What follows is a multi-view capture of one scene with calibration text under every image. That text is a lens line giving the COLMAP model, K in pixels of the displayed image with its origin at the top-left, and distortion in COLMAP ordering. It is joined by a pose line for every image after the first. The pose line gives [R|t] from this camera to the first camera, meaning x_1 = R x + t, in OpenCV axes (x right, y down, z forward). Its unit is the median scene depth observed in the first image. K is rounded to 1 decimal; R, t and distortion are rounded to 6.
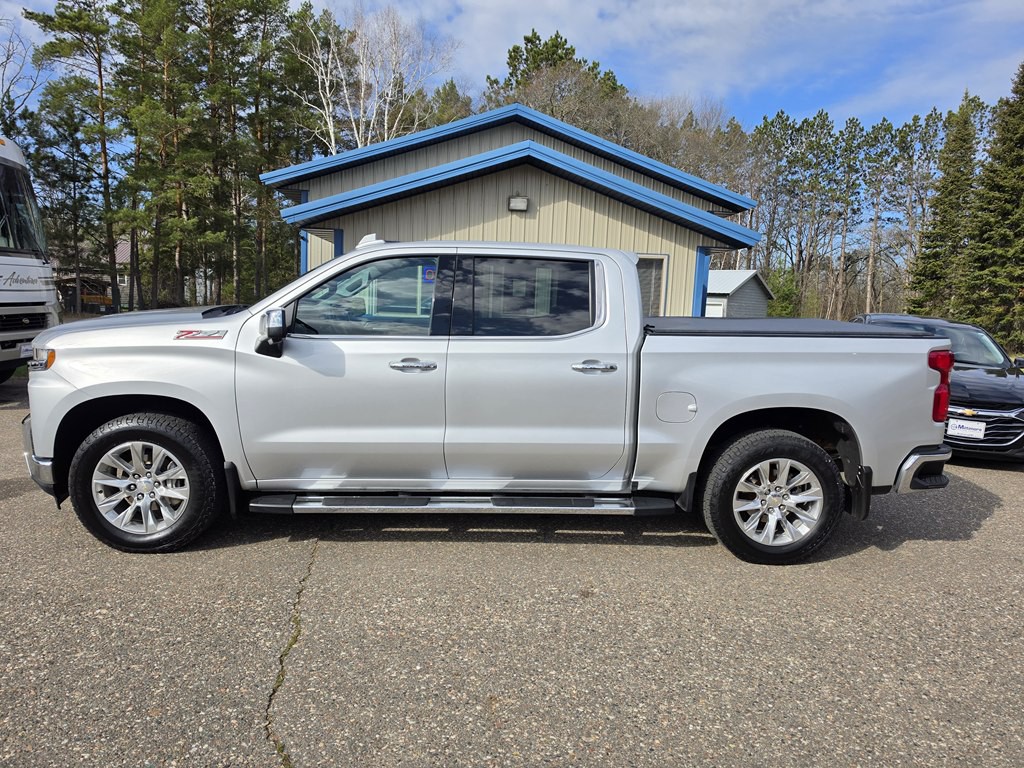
lens RADIAL K [[712.9, 0, 510.9], [0, 712.9, 384.9], [0, 0, 1]] dist [0.008026, -0.015280]
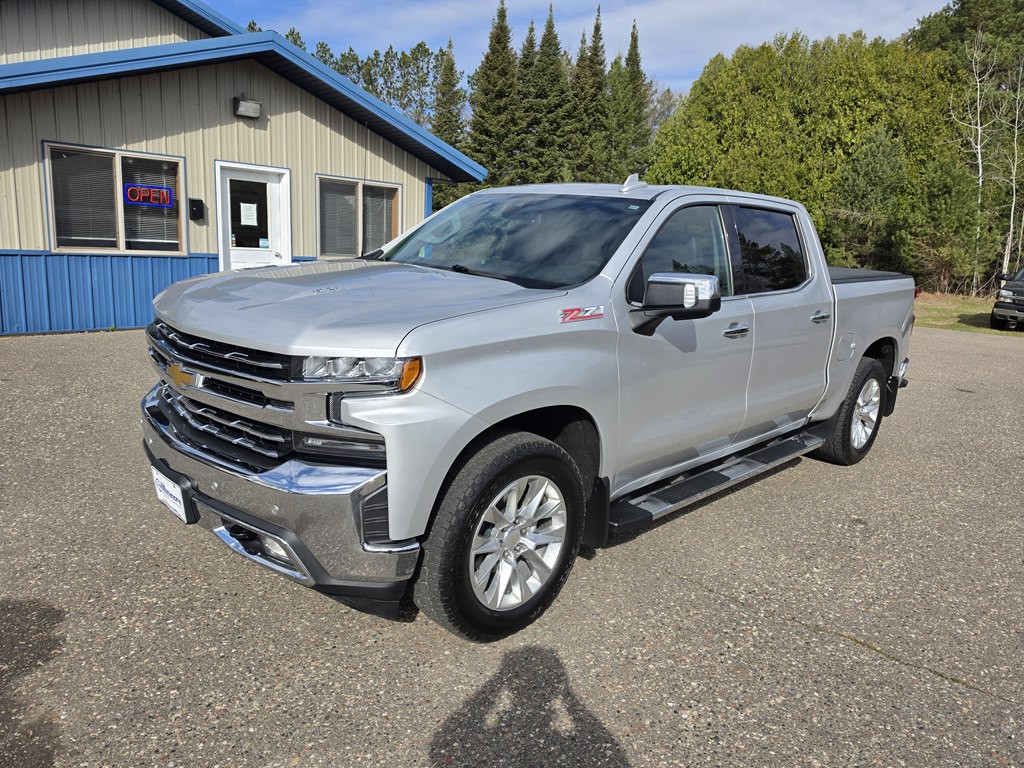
lens RADIAL K [[712.9, 0, 522.6], [0, 712.9, 381.9], [0, 0, 1]] dist [0.008026, -0.015280]
pose [[0.735612, -0.130599, 0.664695, -0.327747], [0.060797, 0.990008, 0.127233, -0.032412], [-0.674669, -0.053183, 0.736202, 0.176834]]
